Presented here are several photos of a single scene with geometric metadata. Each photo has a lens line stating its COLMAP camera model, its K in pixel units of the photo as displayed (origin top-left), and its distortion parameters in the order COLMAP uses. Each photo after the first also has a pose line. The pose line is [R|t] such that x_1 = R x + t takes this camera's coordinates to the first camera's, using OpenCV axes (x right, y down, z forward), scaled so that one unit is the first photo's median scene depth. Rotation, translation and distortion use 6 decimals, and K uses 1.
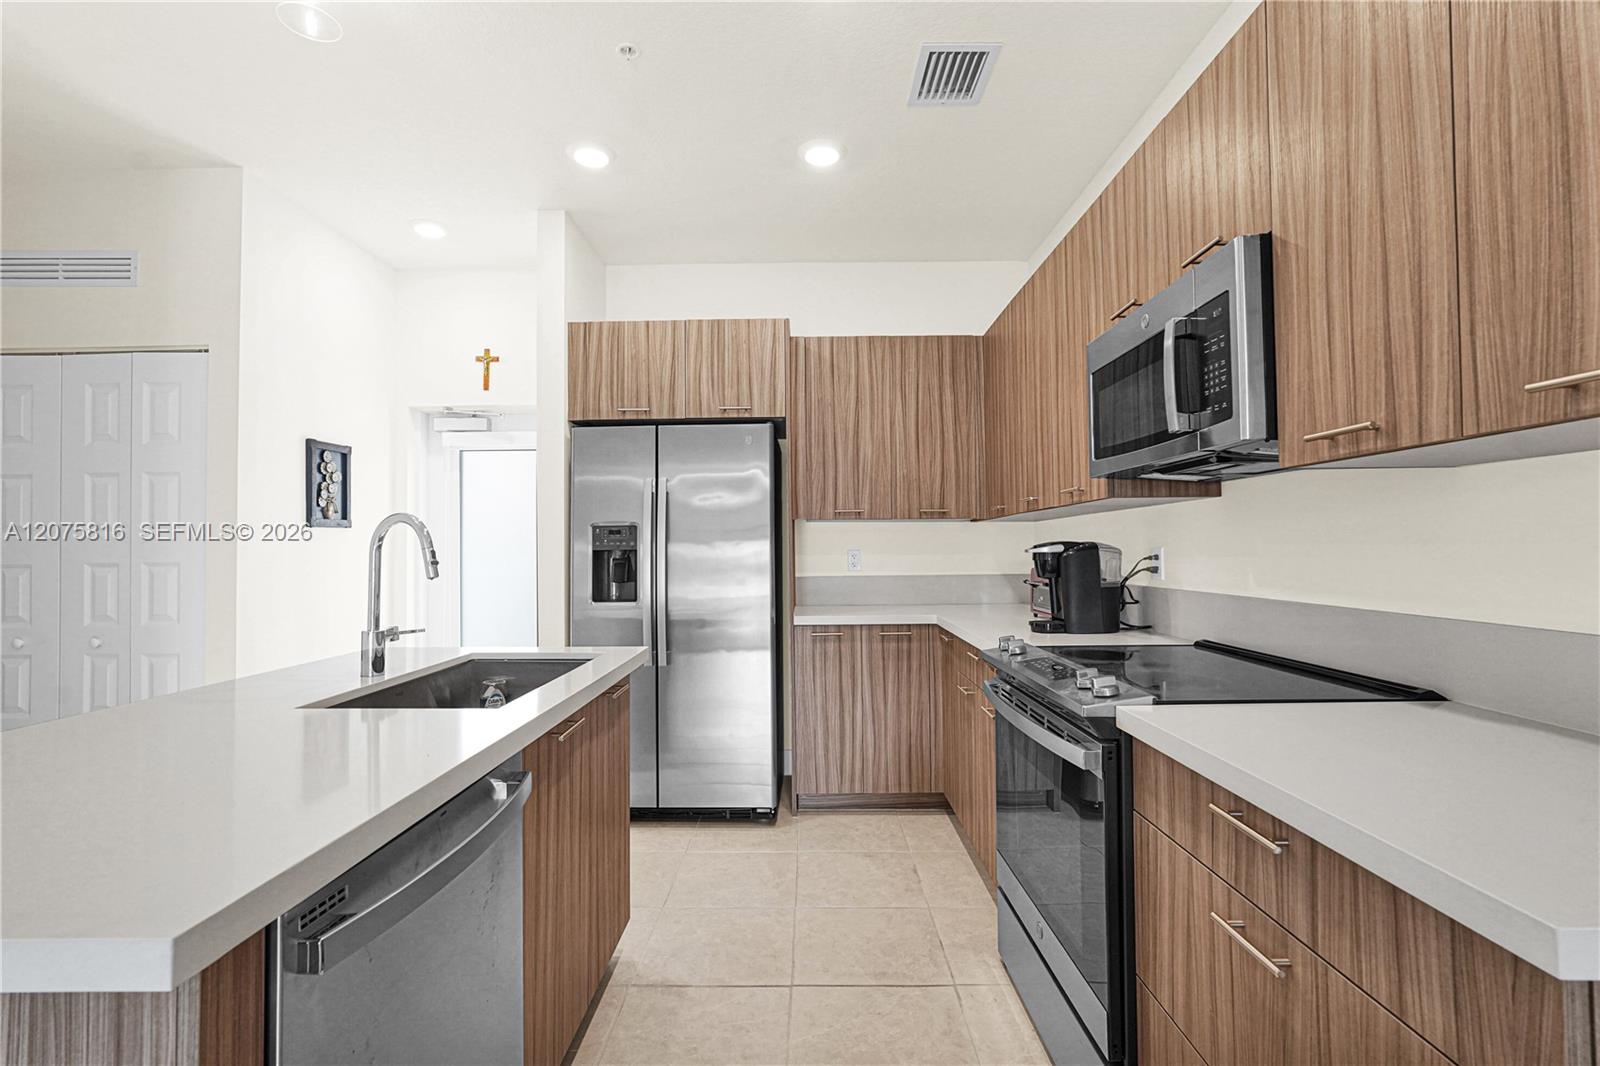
lens RADIAL K [[712.4, 0, 800.0], [0, 712.4, 533.0], [0, 0, 1]] dist [-0.010998, 0.006624]
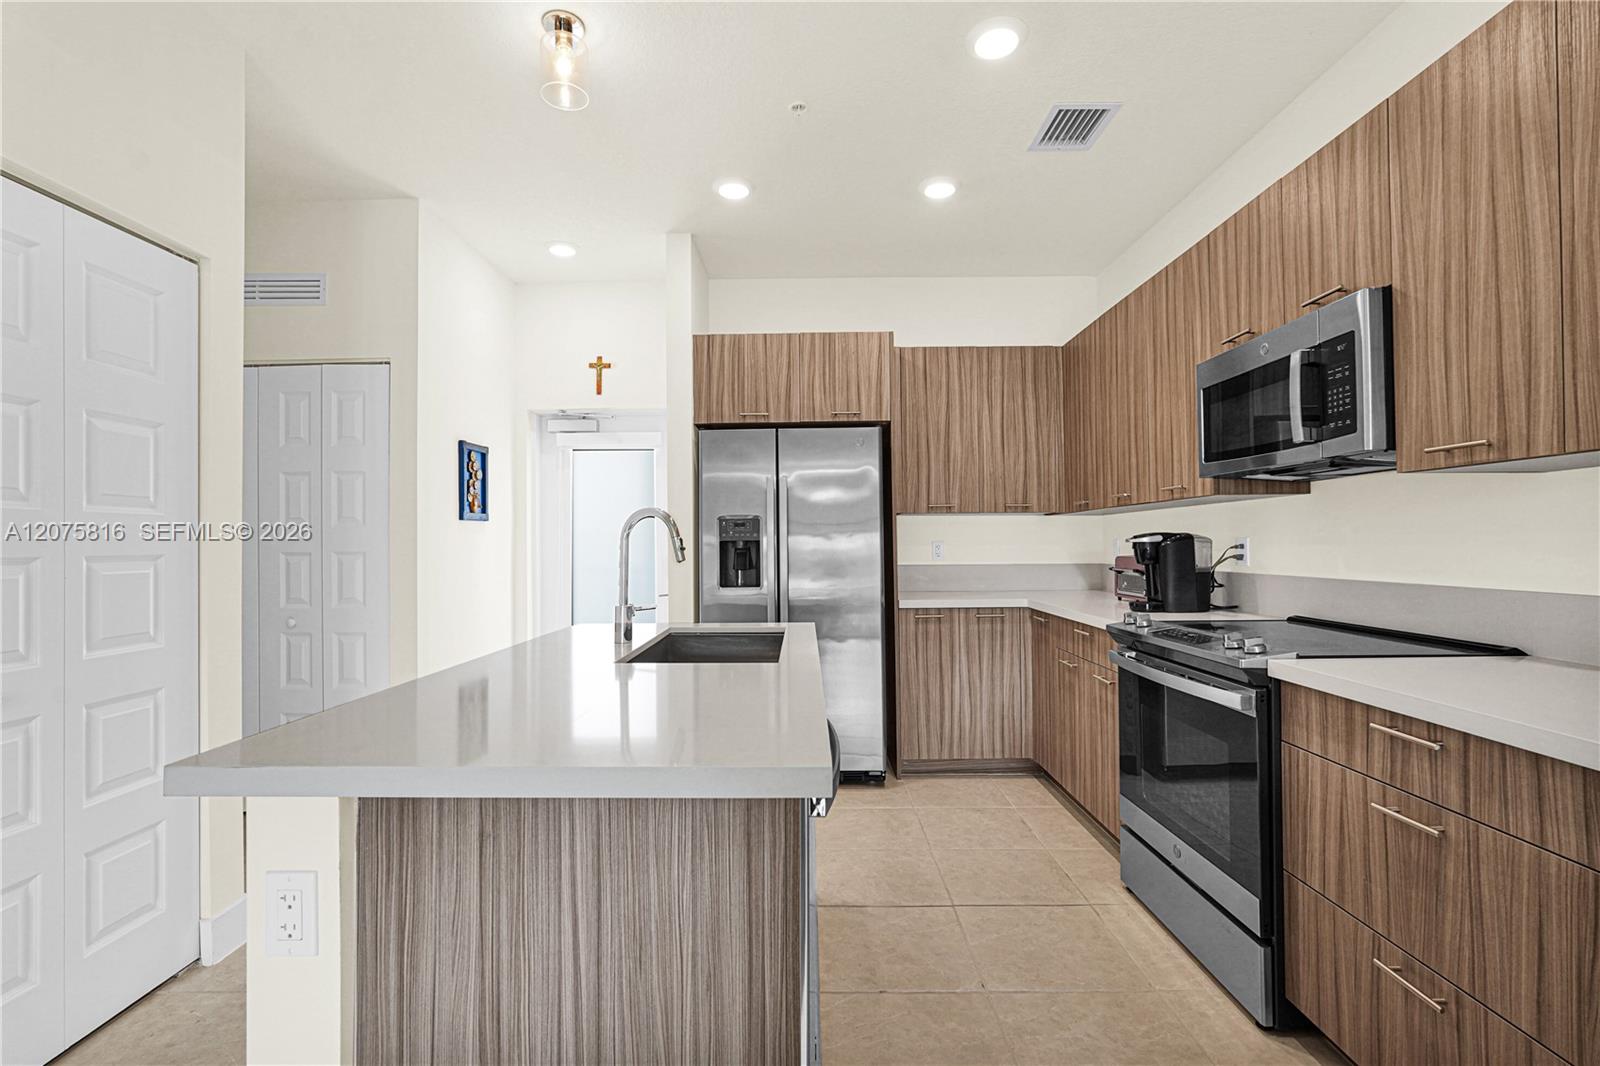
lens RADIAL K [[712.4, 0, 800.0], [0, 712.4, 533.0], [0, 0, 1]] dist [-0.010998, 0.006624]
pose [[1.000000, 0.000008, 0.000600, -0.166606], [-0.000014, 0.999962, 0.008661, 0.002285], [-0.000600, -0.008661, 0.999962, -0.113630]]
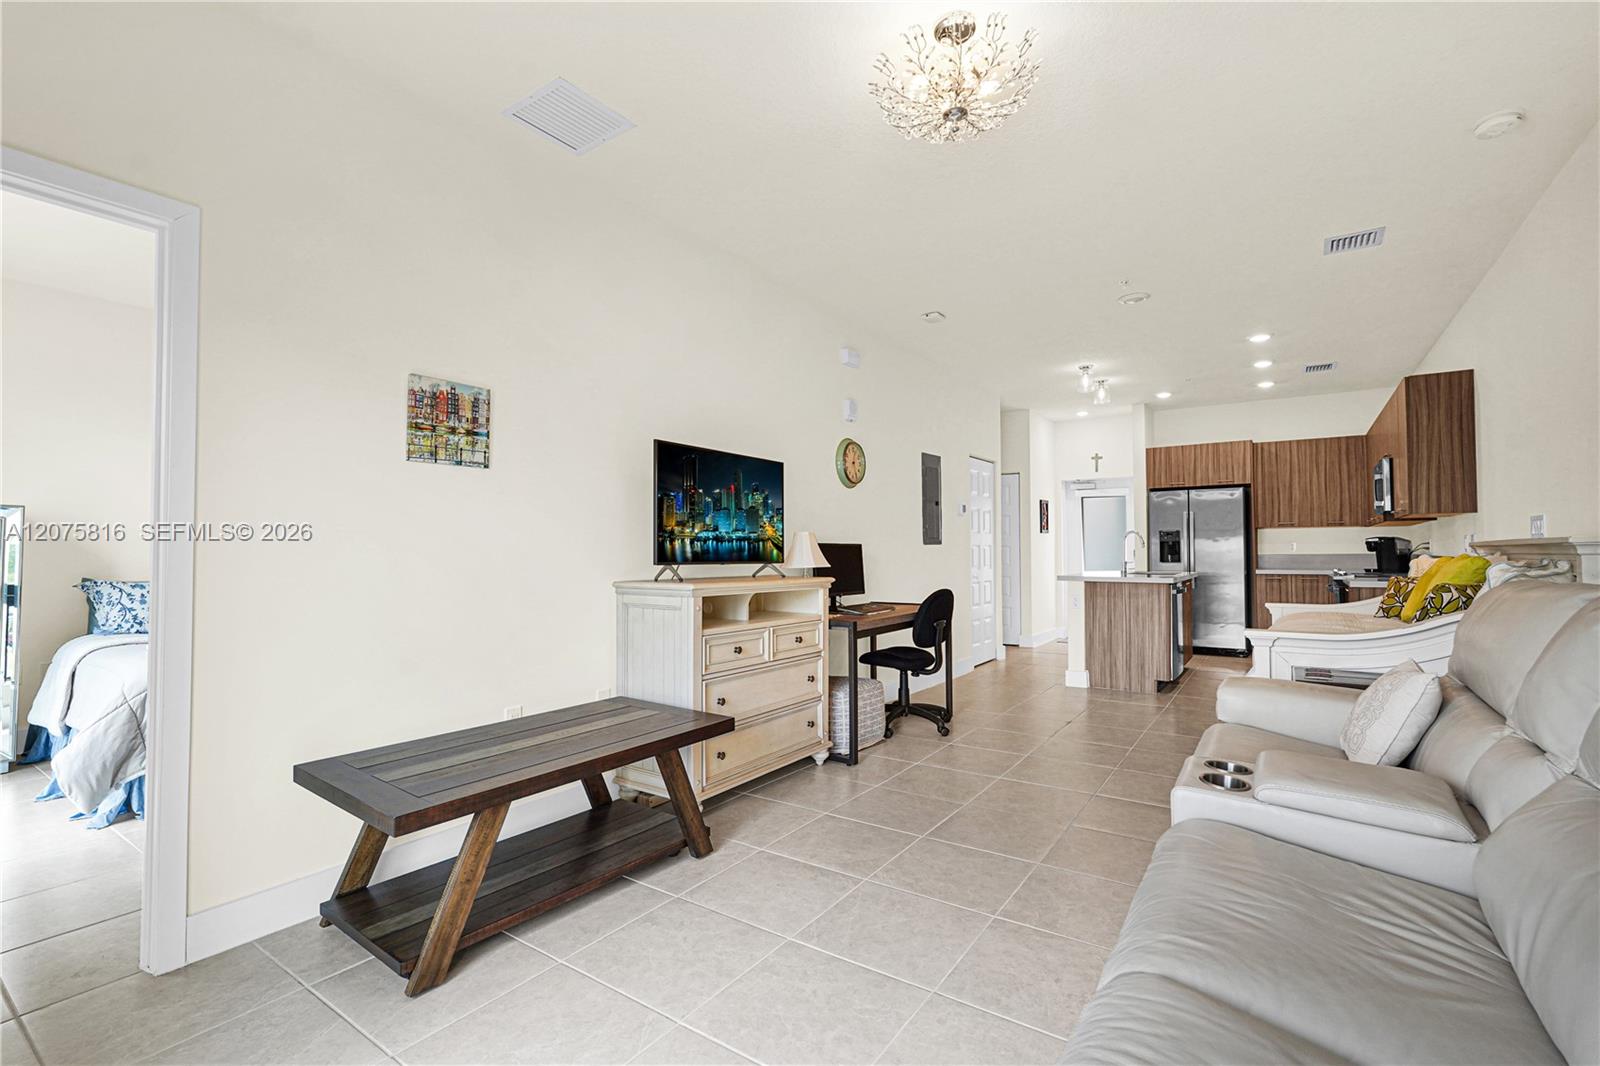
lens RADIAL K [[716.9, 0, 800.0], [0, 716.9, 533.0], [0, 0, 1]] dist [-0.004884, 0.000049]
pose [[0.827627, -0.007968, -0.561222, 0.072196], [0.009189, 0.999958, -0.000645, -0.014843], [0.561203, -0.004623, 0.827665, -1.773510]]
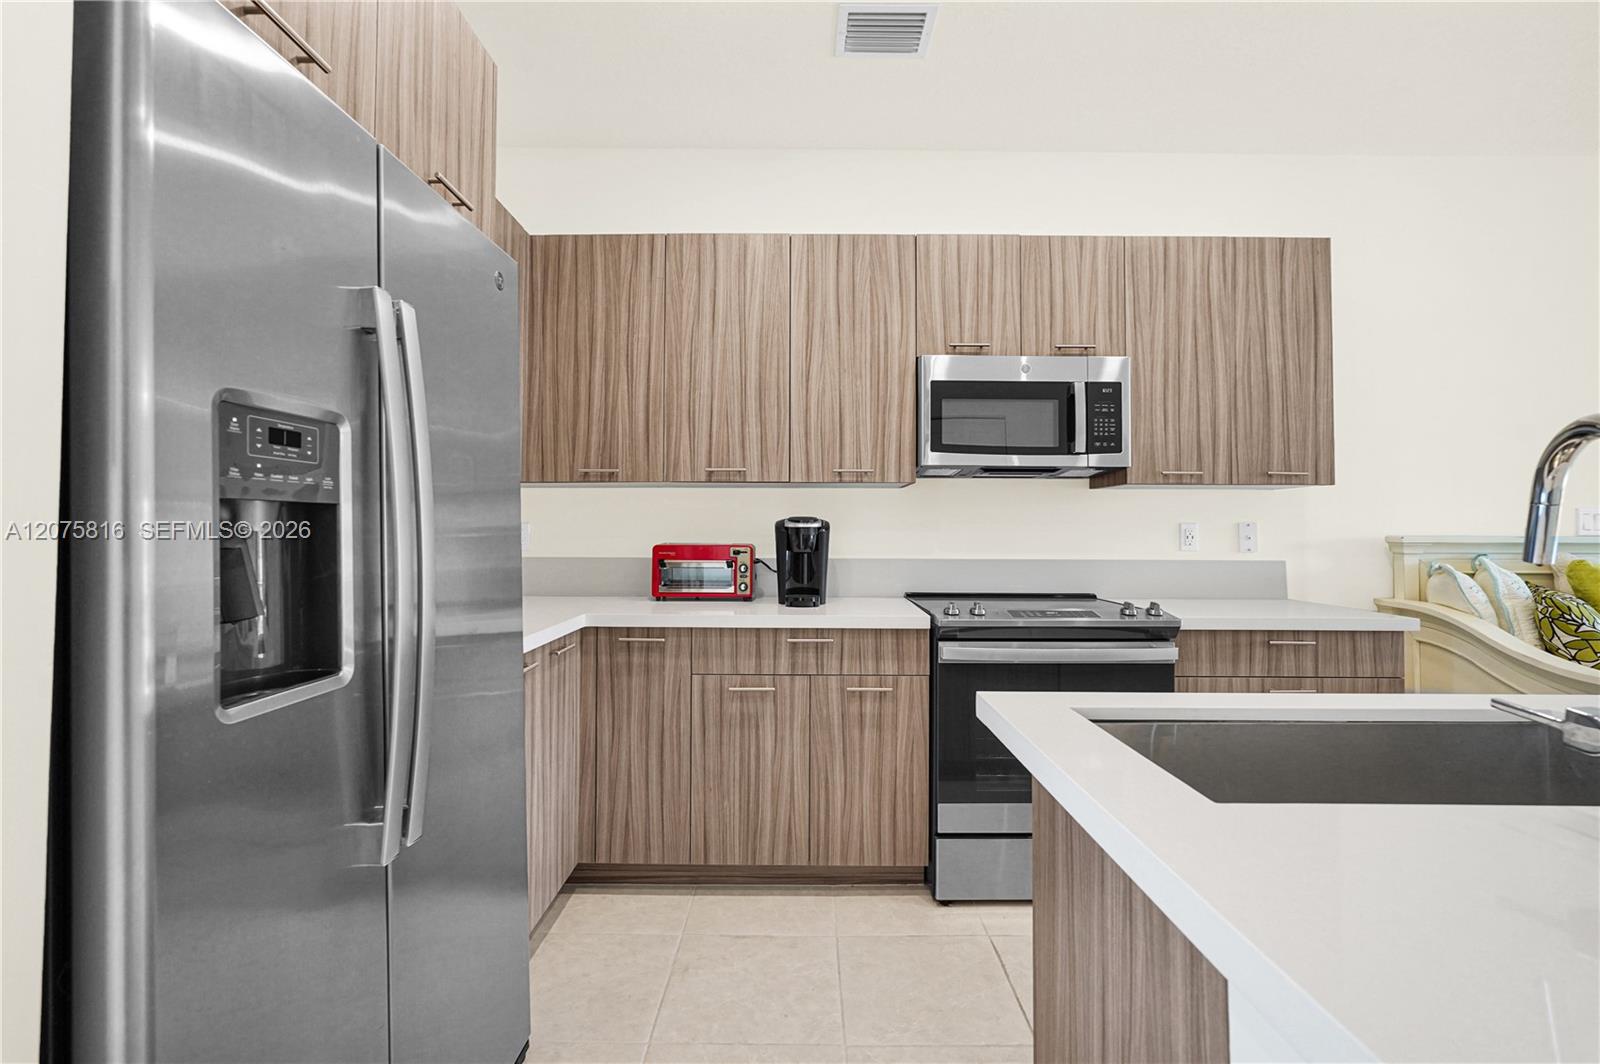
lens RADIAL K [[709.0, 0, 796.9], [0, 709.0, 512.9], [0, 0, 1]] dist [-0.002619, -0.000088]
pose [[-0.002834, 0.029346, 0.999565, -0.526908], [-0.028742, 0.999154, -0.029415, 0.029782], [-0.999583, -0.028813, -0.001989, 0.805576]]
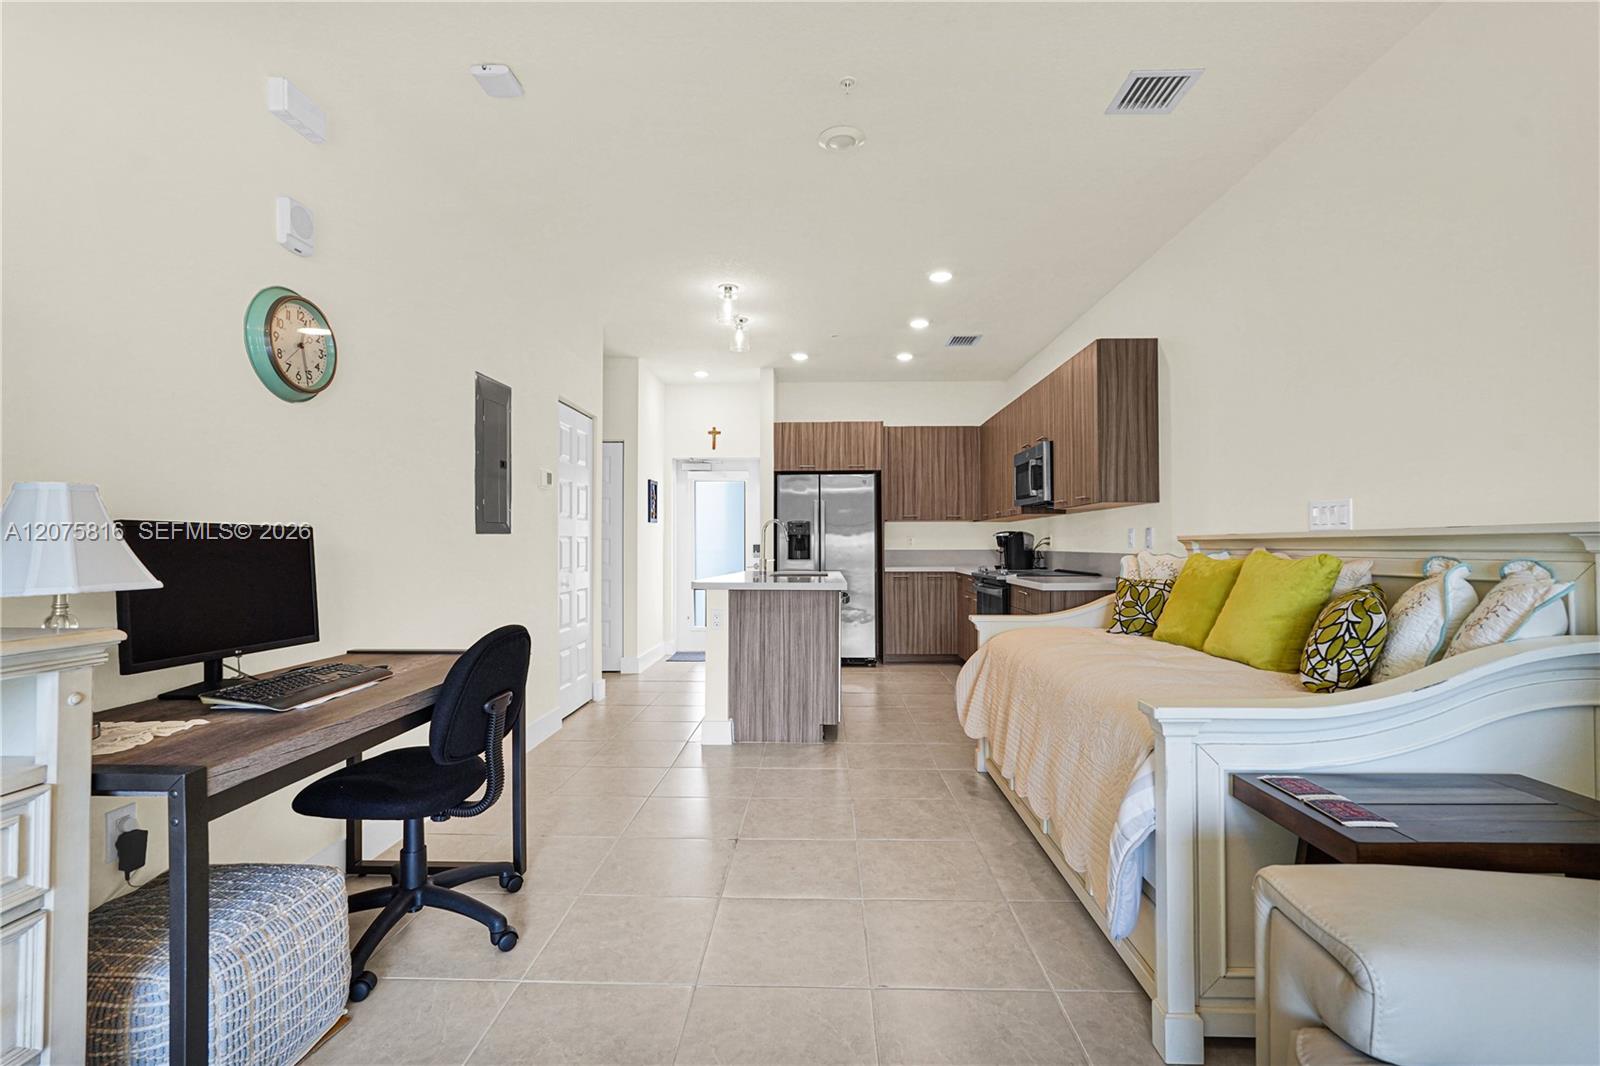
lens RADIAL K [[716.9, 0, 800.0], [0, 716.9, 533.0], [0, 0, 1]] dist [-0.004884, 0.000049]
pose [[0.999675, 0.007724, -0.024311, -0.207133], [-0.007573, 0.999952, 0.006278, 0.006500], [0.024359, -0.006092, 0.999685, -1.089995]]
